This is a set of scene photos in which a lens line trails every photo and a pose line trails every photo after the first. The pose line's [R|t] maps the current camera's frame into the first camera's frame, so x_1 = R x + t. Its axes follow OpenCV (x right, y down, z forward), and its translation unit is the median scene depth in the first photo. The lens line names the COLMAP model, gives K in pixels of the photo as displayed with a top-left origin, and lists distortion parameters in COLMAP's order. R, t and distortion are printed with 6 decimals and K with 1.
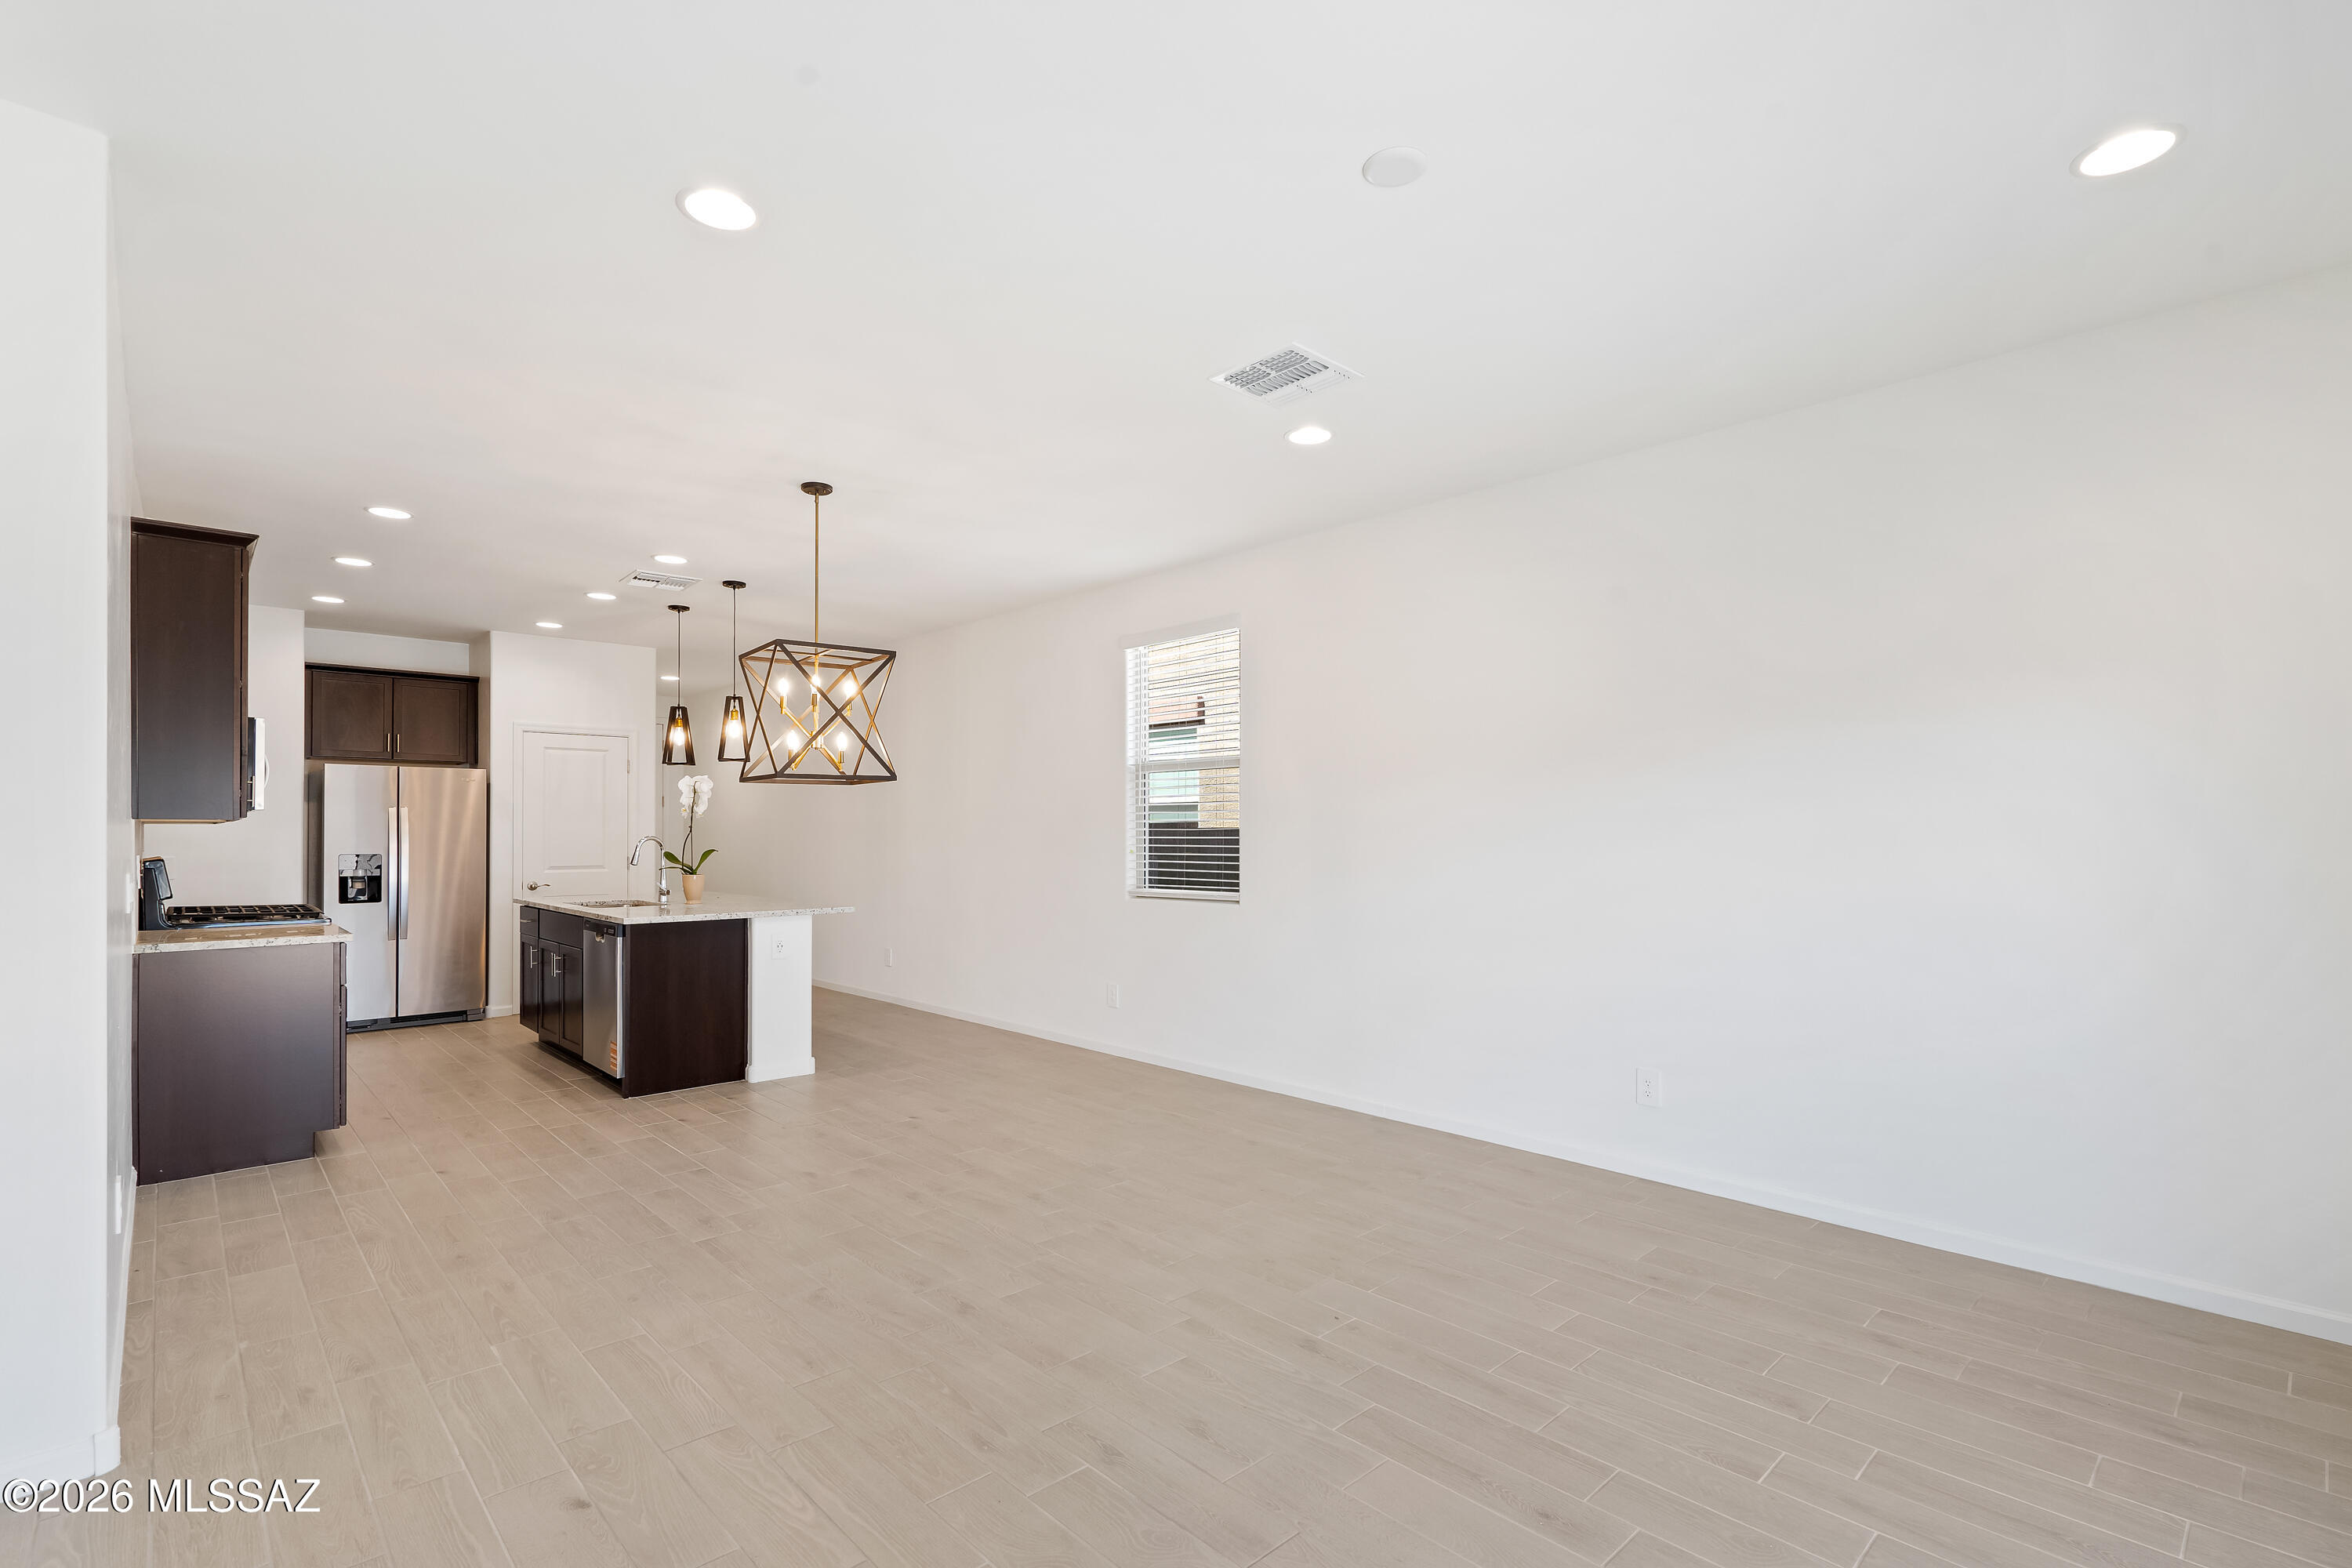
lens RADIAL K [[1087.8, 0, 1173.7], [0, 1087.8, 830.8], [0, 0, 1]] dist [-0.000899, 0.001004]
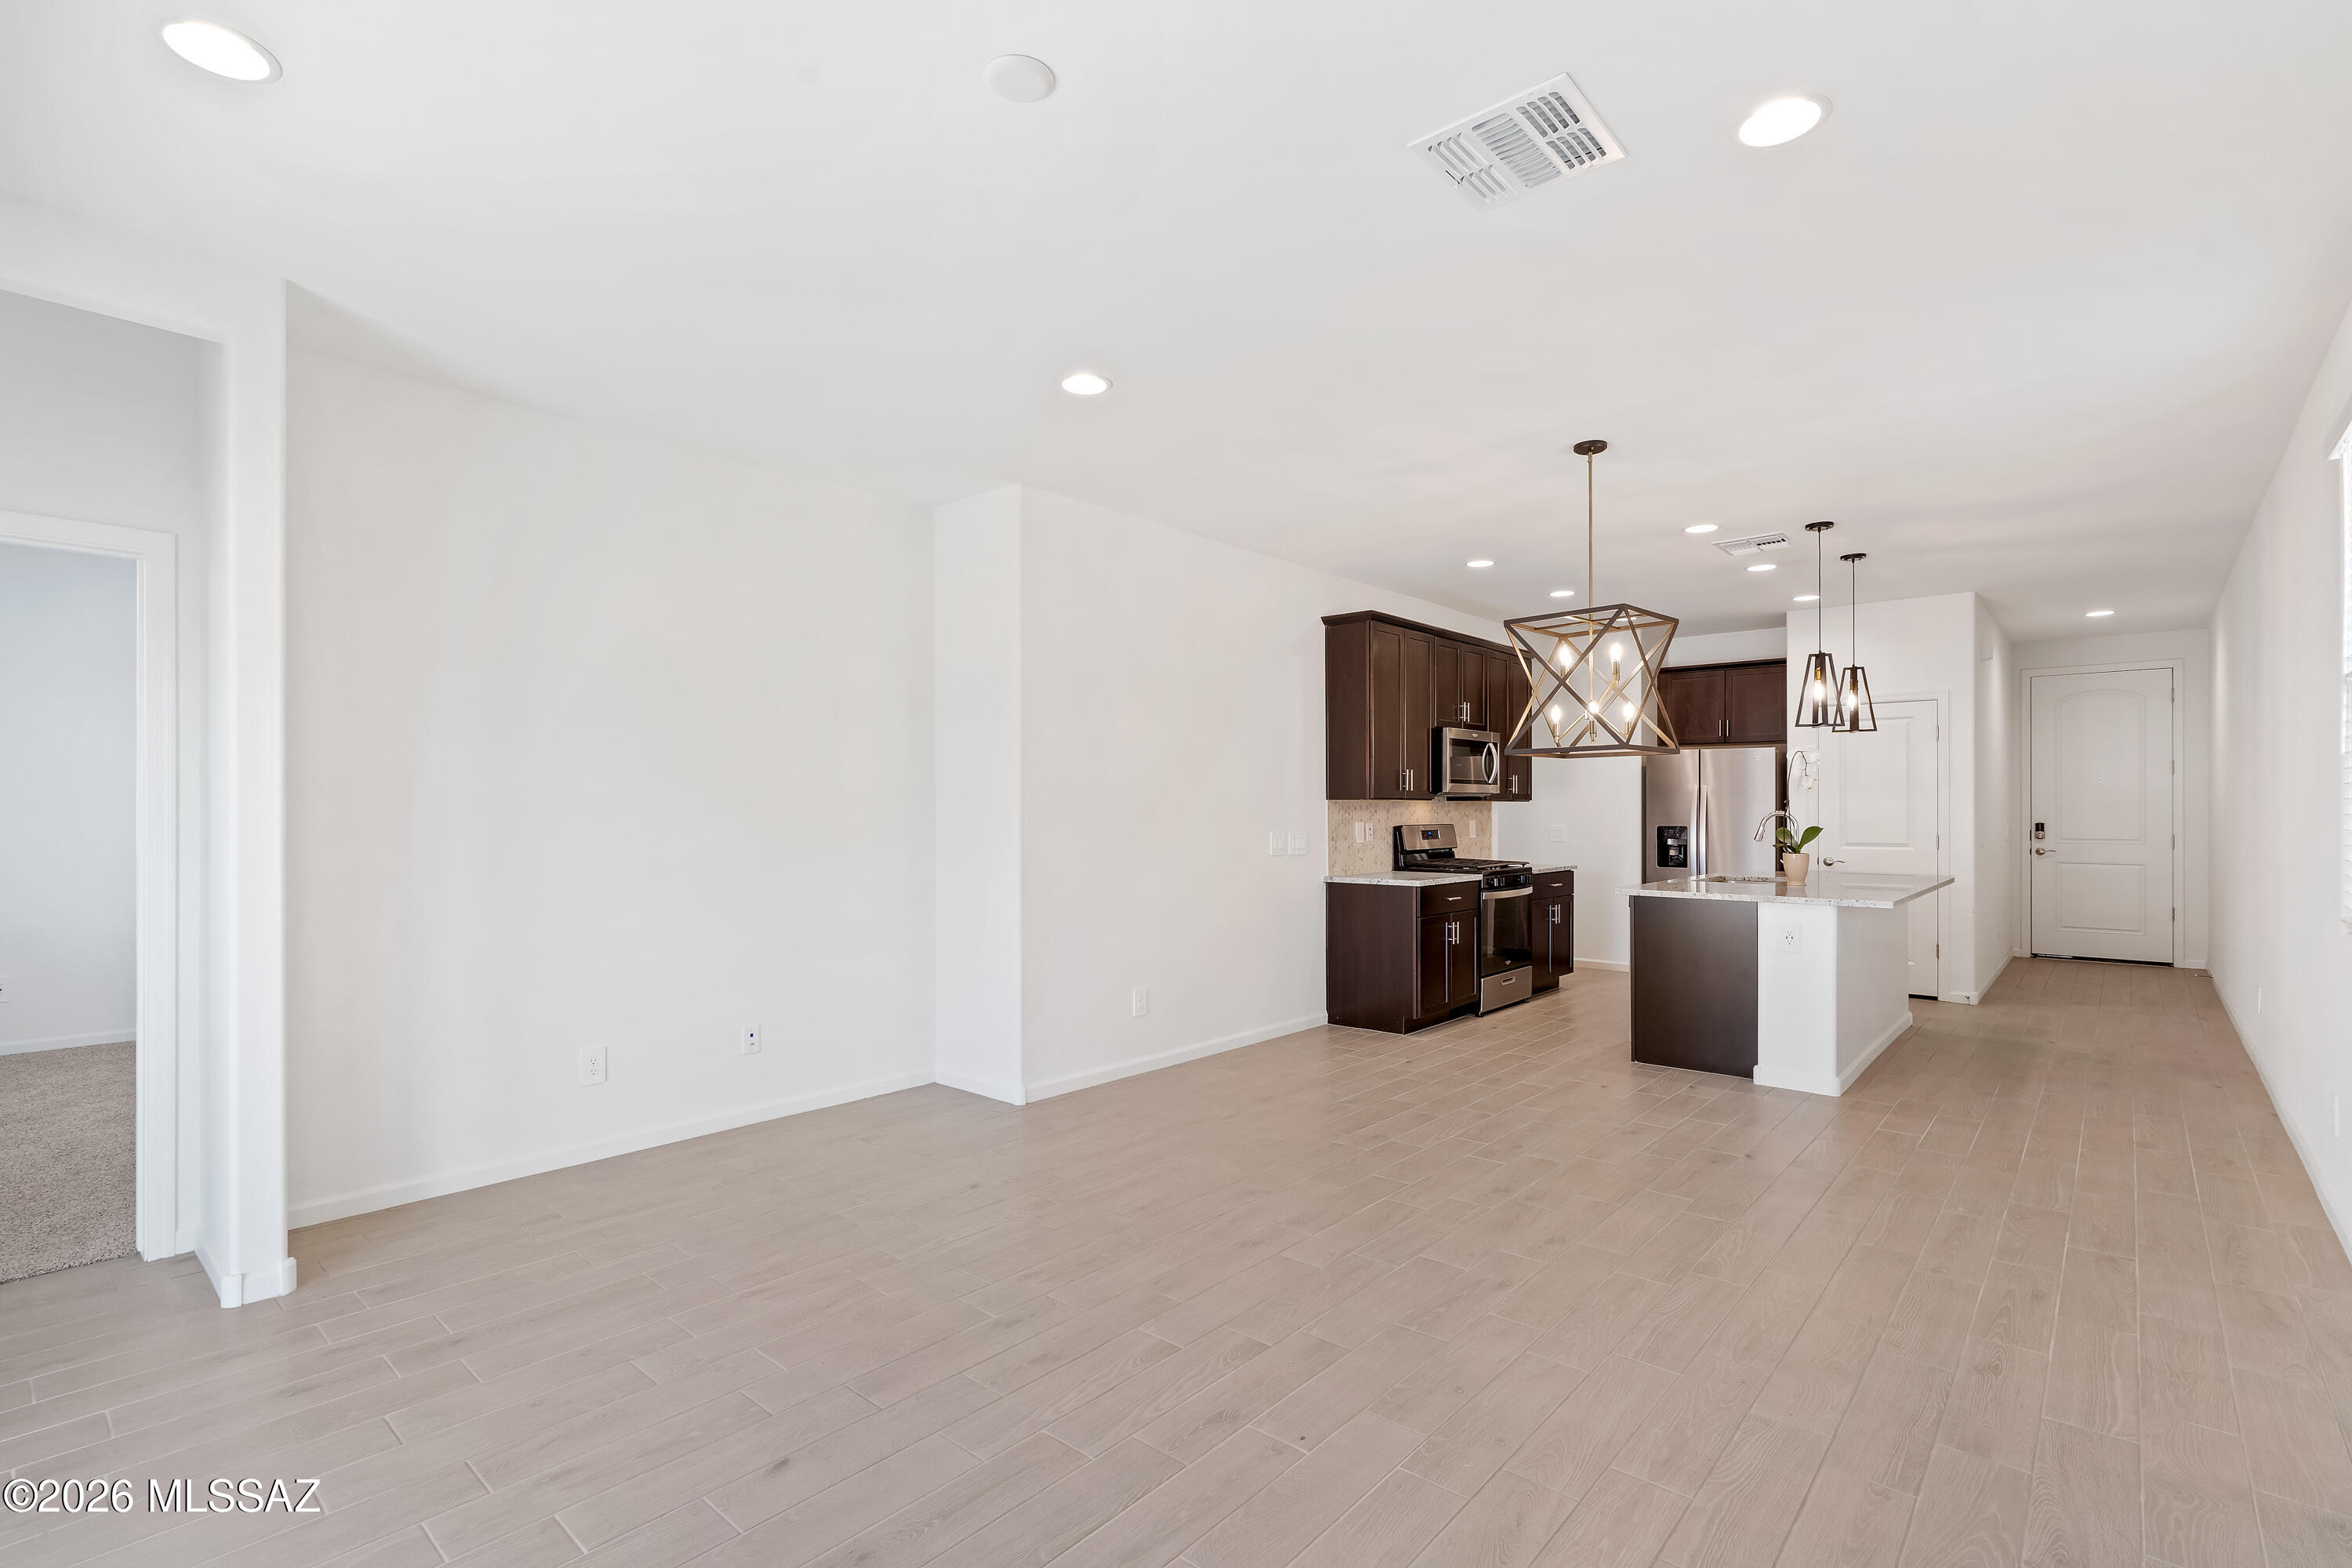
lens RADIAL K [[1089.7, 0, 1167.6], [0, 1089.7, 807.4], [0, 0, 1]] dist [-0.001728, 0.000686]
pose [[0.096563, -0.001177, -0.995326, 0.579273], [0.001477, 0.999998, -0.001039, 0.002083], [0.995326, -0.001370, 0.096564, 0.530320]]
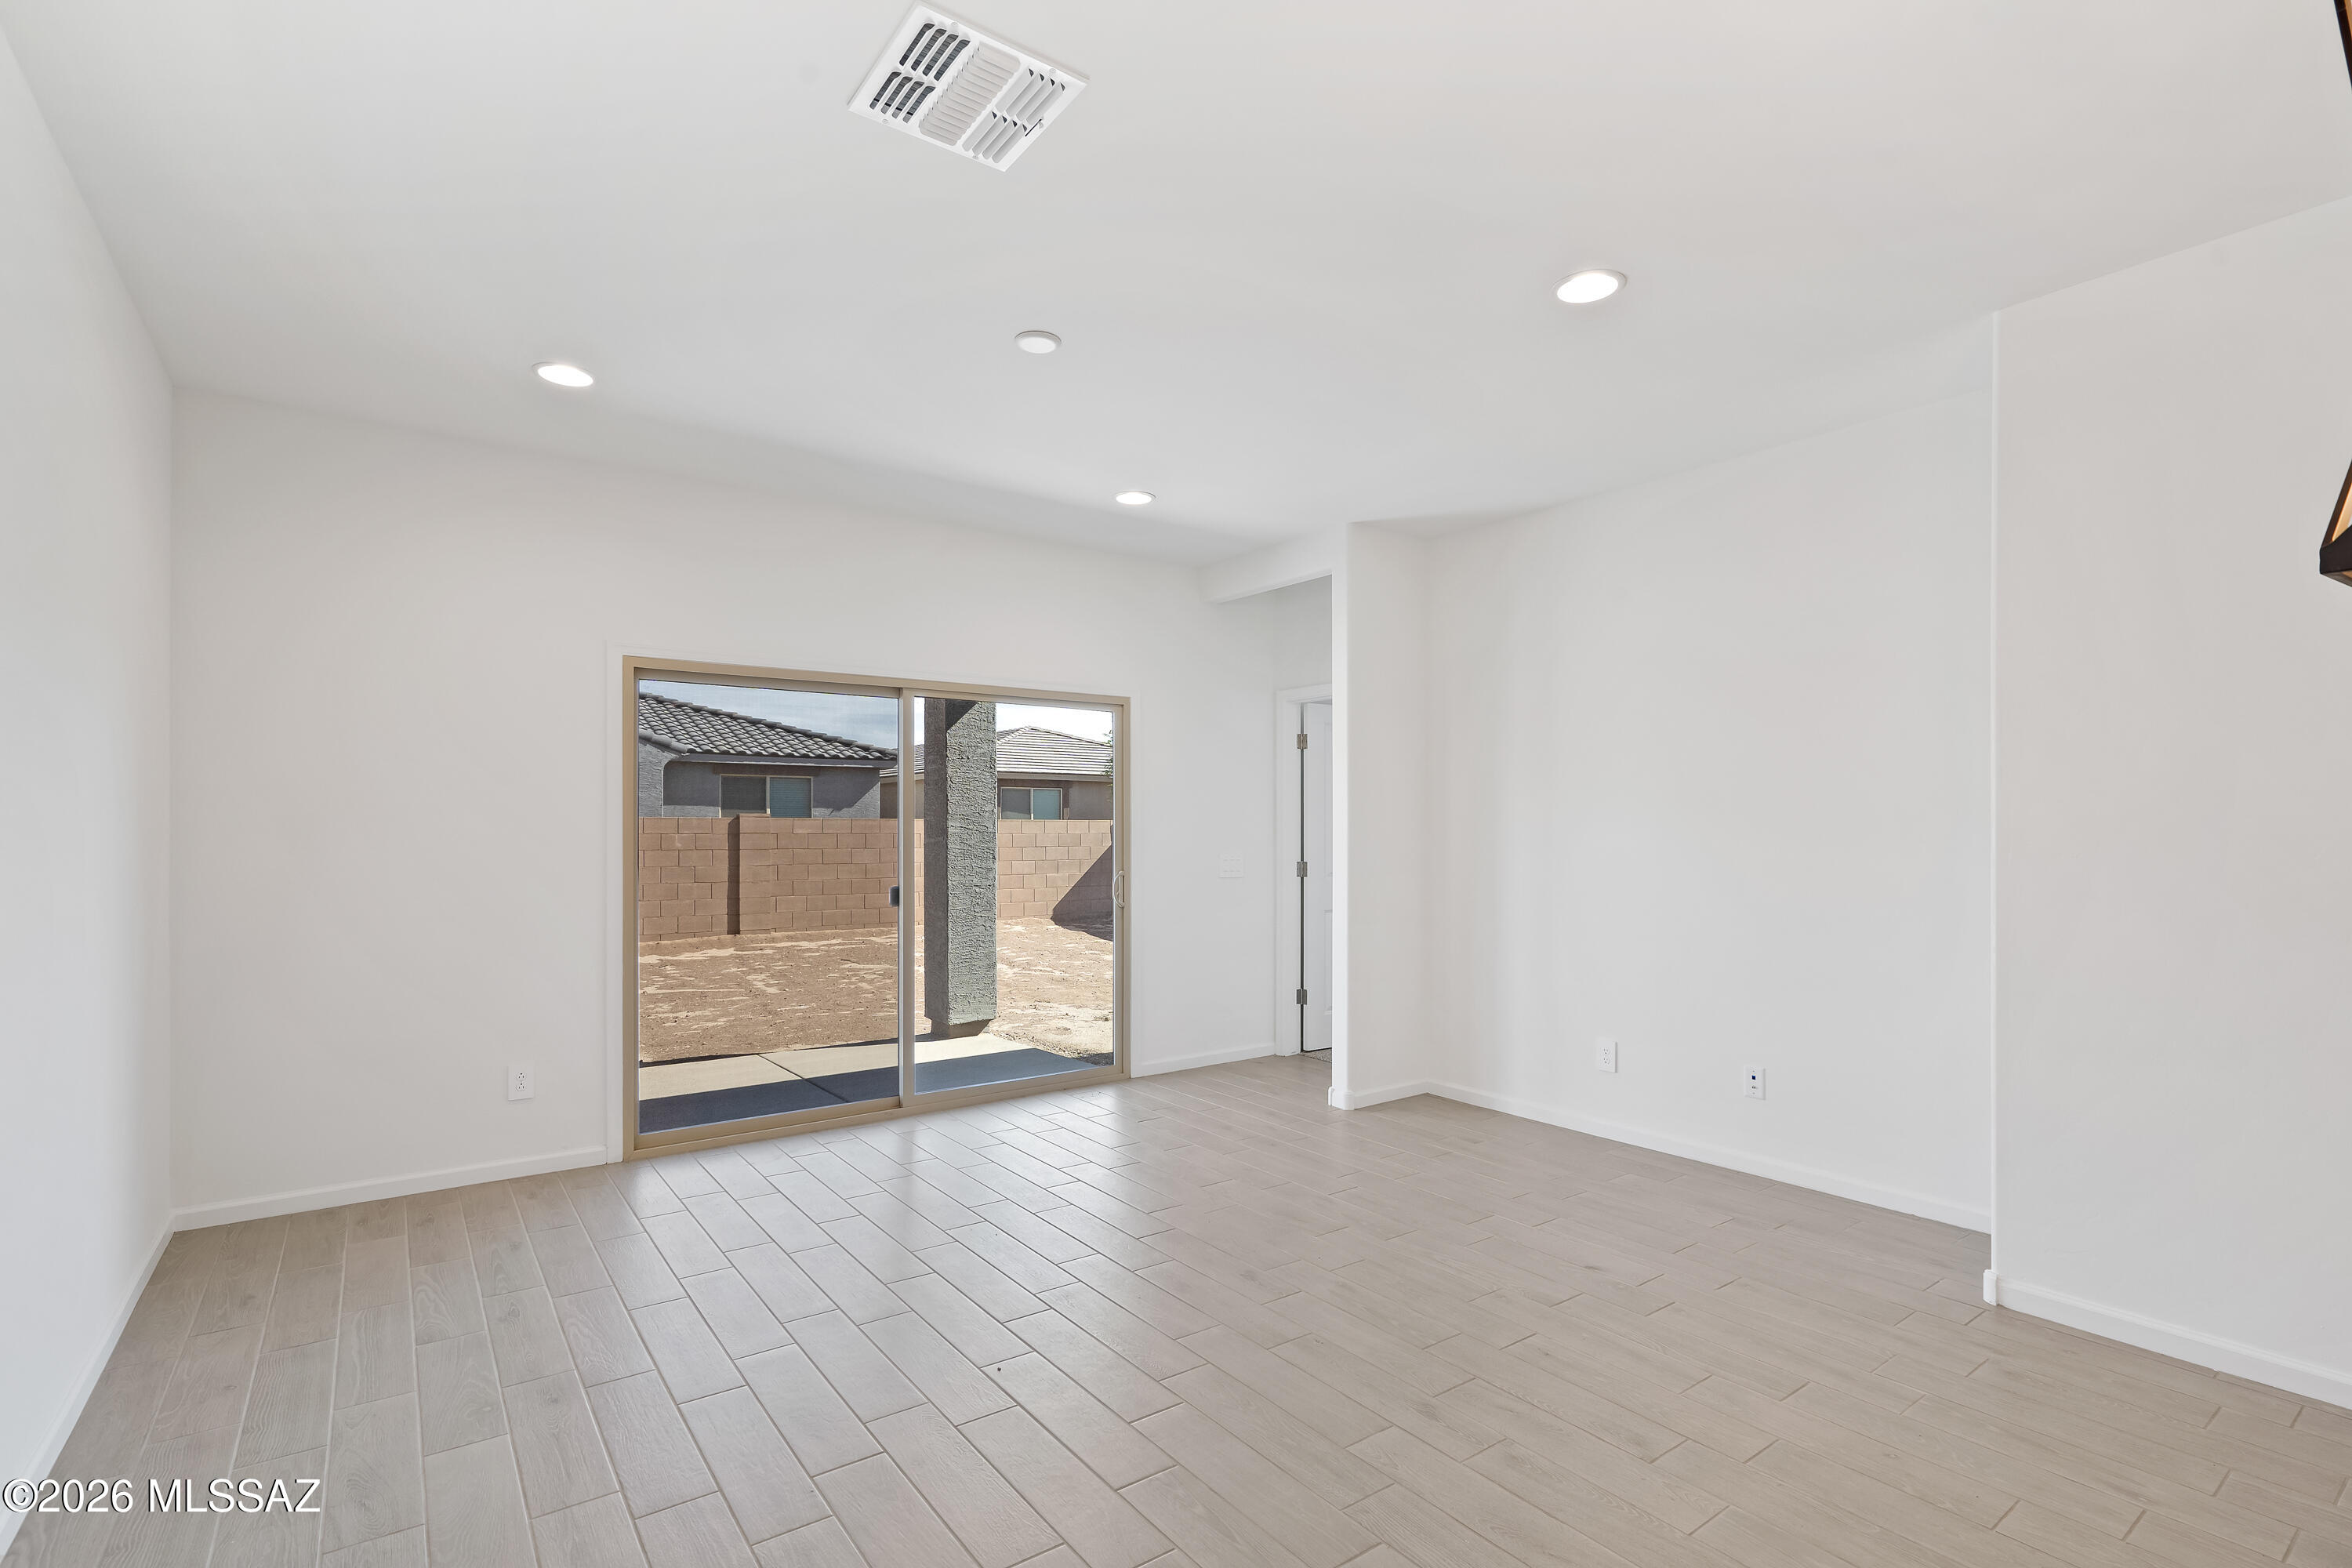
lens RADIAL K [[1087.8, 0, 1173.7], [0, 1087.8, 830.8], [0, 0, 1]] dist [-0.000899, 0.001004]
pose [[-0.992993, 0.000886, 0.118172, -0.065475], [0.000907, 1.000000, 0.000130, 0.001768], [-0.118172, 0.000236, -0.992993, 1.199126]]
